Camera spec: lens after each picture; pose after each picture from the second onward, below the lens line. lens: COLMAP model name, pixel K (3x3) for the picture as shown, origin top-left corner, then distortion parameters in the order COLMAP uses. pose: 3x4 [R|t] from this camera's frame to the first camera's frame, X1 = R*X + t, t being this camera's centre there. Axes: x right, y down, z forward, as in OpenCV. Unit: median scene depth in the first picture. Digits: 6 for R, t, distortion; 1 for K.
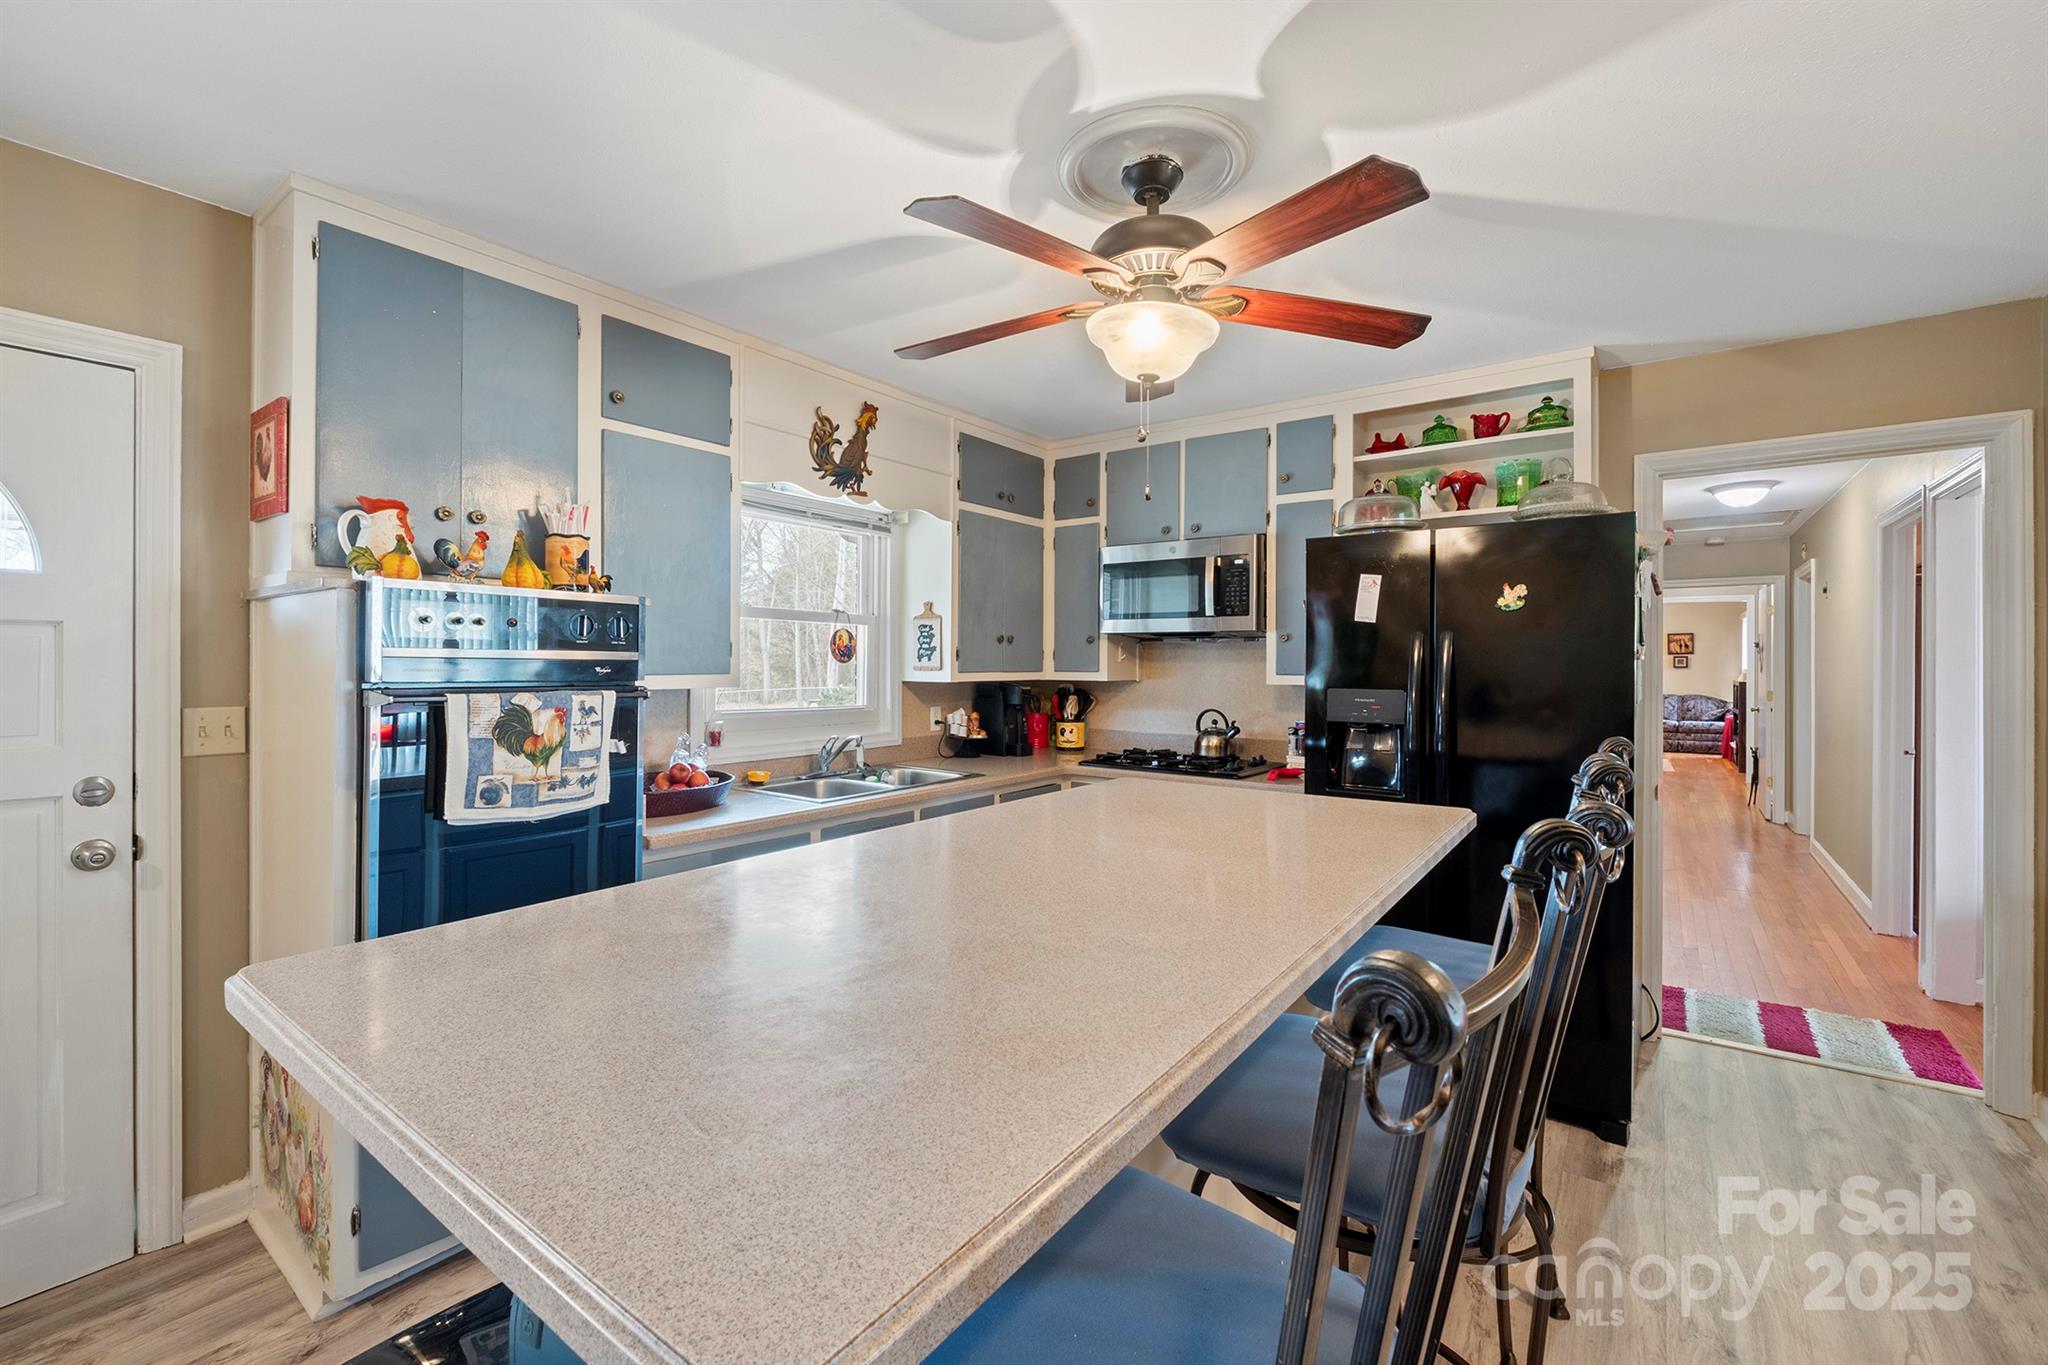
lens RADIAL K [[866.7, 0, 1018.3], [0, 866.7, 670.5], [0, 0, 1]] dist [-0.002065, -0.000344]
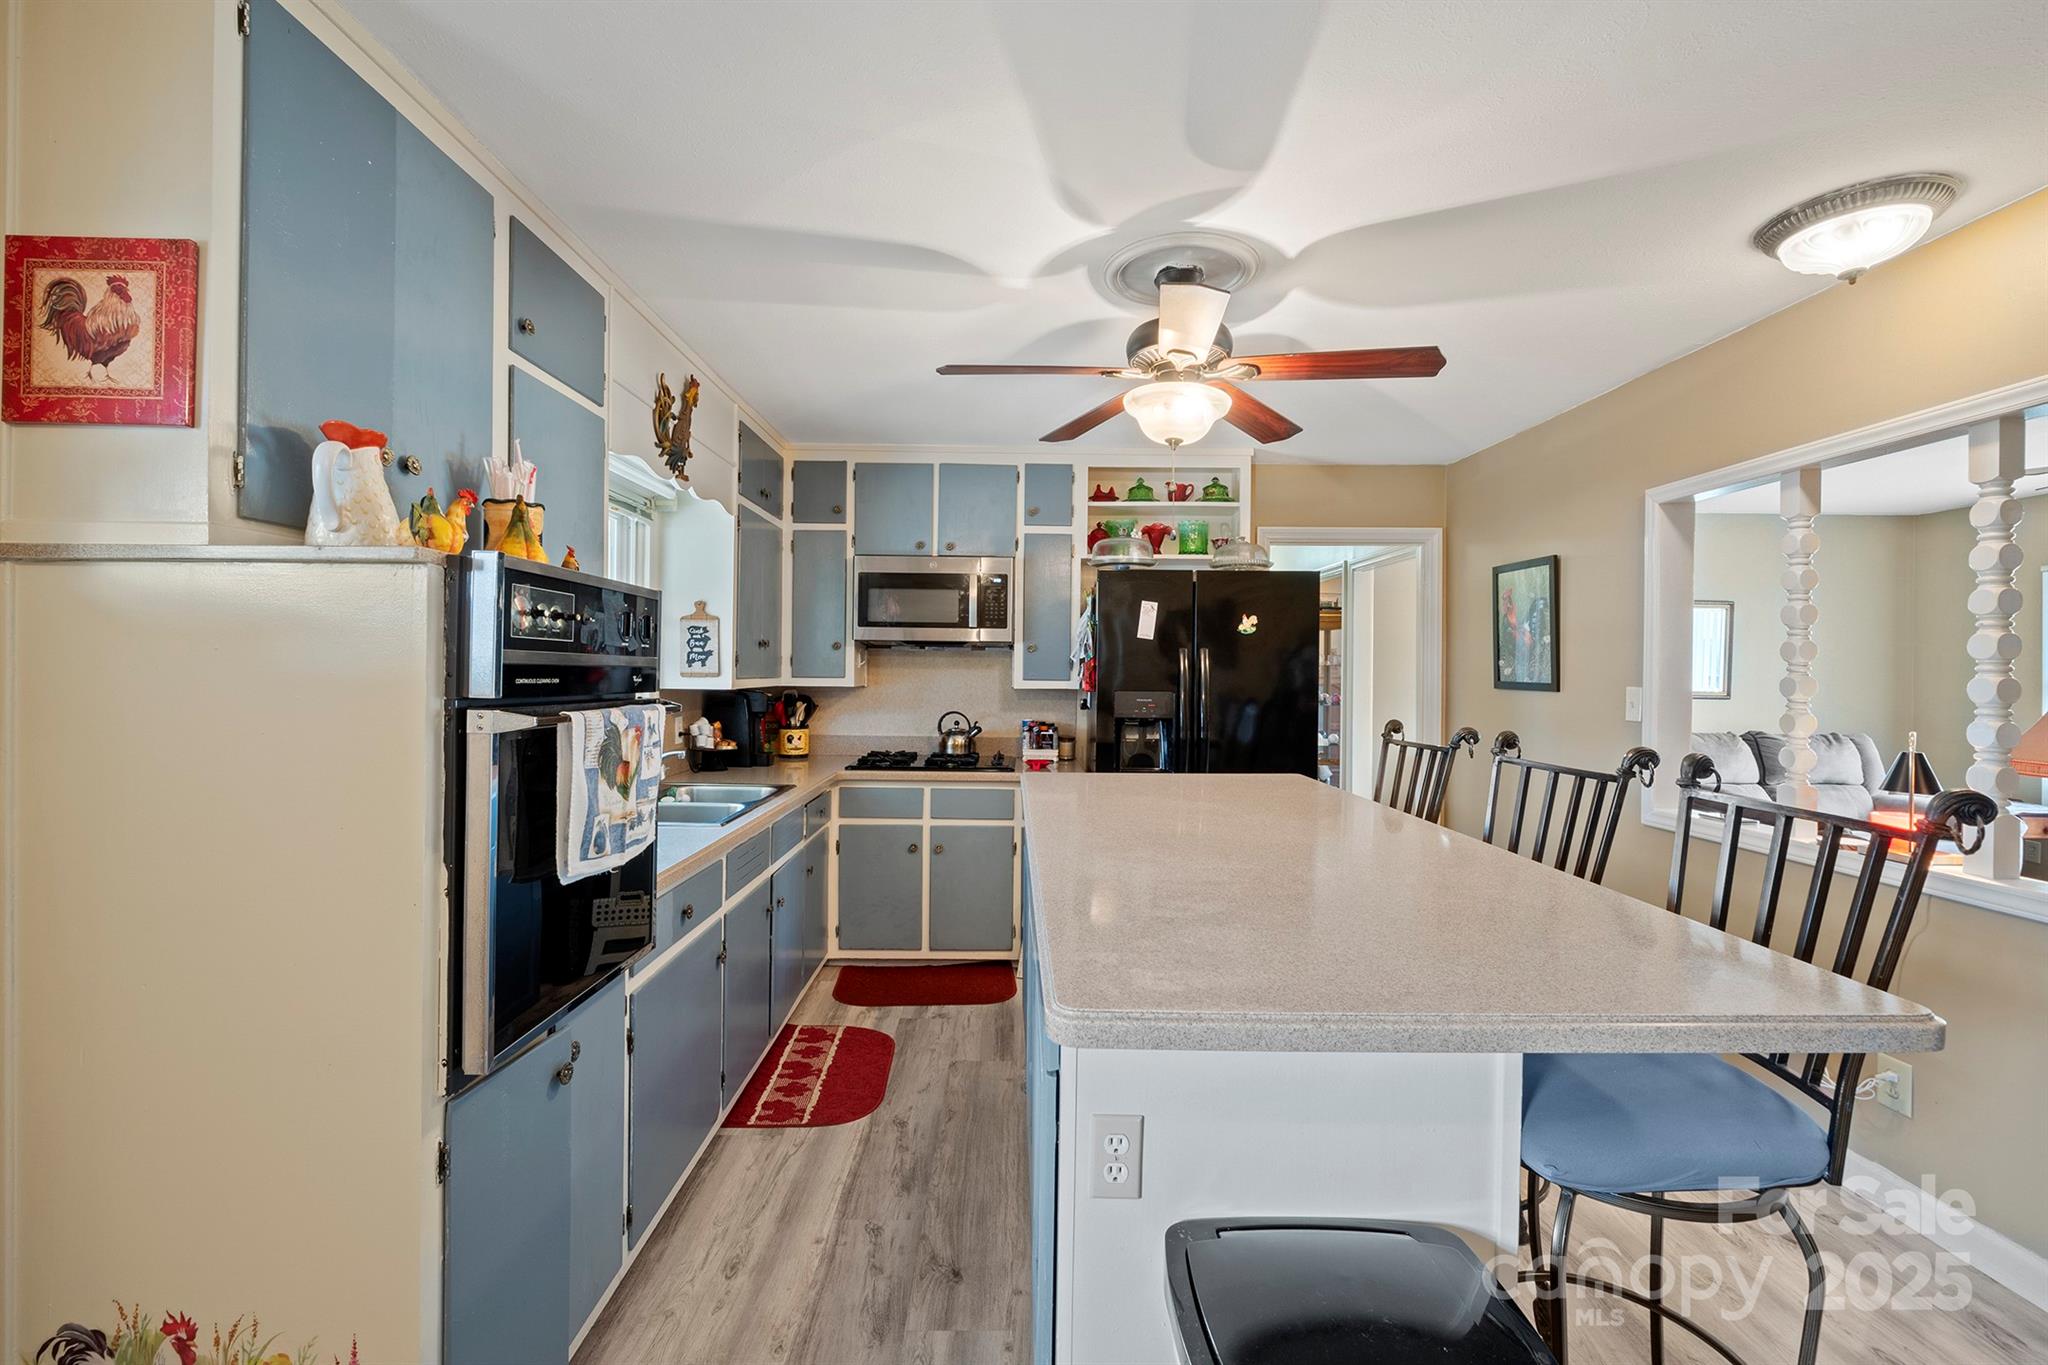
lens RADIAL K [[866.7, 0, 1018.3], [0, 866.7, 670.5], [0, 0, 1]] dist [-0.002065, -0.000344]
pose [[0.794988, 0.003051, 0.606618, -0.401375], [-0.000470, 0.999990, -0.004413, -0.002717], [-0.606625, 0.003224, 0.794981, 0.080625]]
